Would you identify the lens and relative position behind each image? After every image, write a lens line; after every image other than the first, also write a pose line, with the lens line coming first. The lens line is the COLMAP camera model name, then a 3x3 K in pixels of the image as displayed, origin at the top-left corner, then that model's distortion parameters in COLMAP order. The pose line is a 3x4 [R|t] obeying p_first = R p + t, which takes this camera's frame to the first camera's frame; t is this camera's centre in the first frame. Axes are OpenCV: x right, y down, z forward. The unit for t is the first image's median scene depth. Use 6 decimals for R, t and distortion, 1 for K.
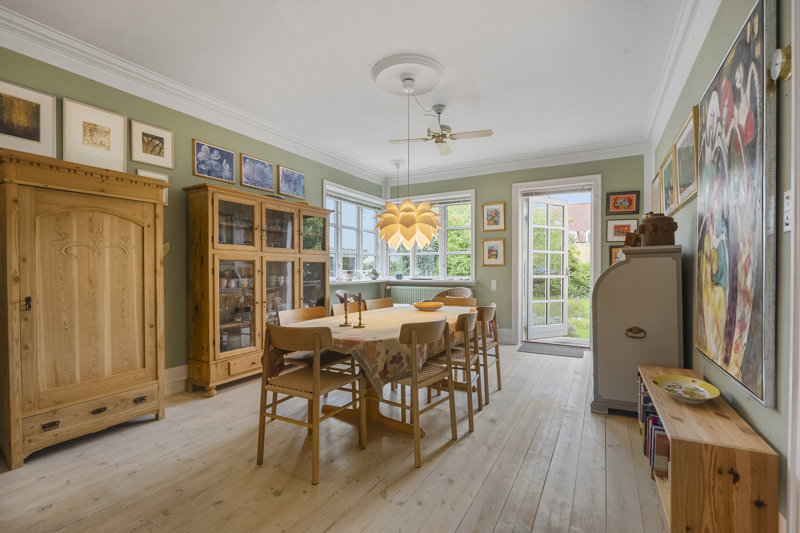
lens RADIAL K [[372.3, 0, 402.1], [0, 372.3, 274.4], [0, 0, 1]] dist [-0.010528, -0.000264]
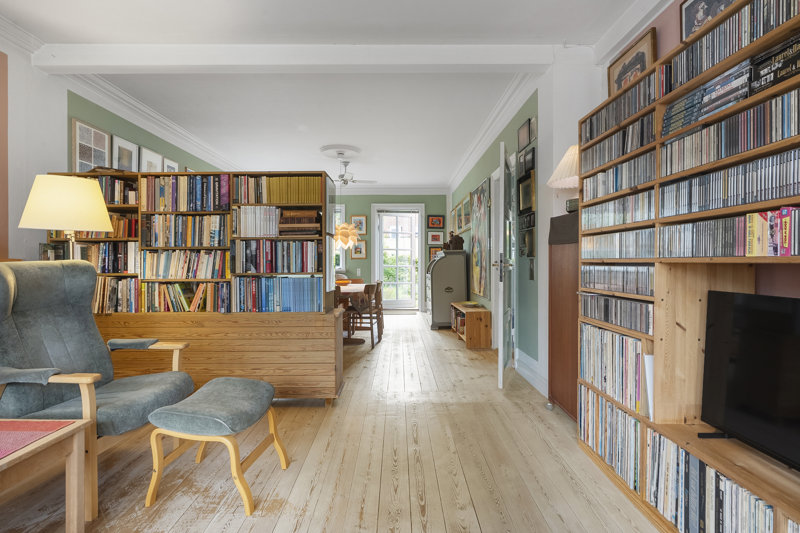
lens RADIAL K [[418.4, 0, 399.0], [0, 418.4, 263.4], [0, 0, 1]] dist [0.000113, 0.000043]
pose [[0.877318, -0.004107, 0.479892, -0.514740], [0.010376, 0.999892, -0.010411, 0.016784], [-0.479798, 0.014113, 0.877266, -0.649663]]
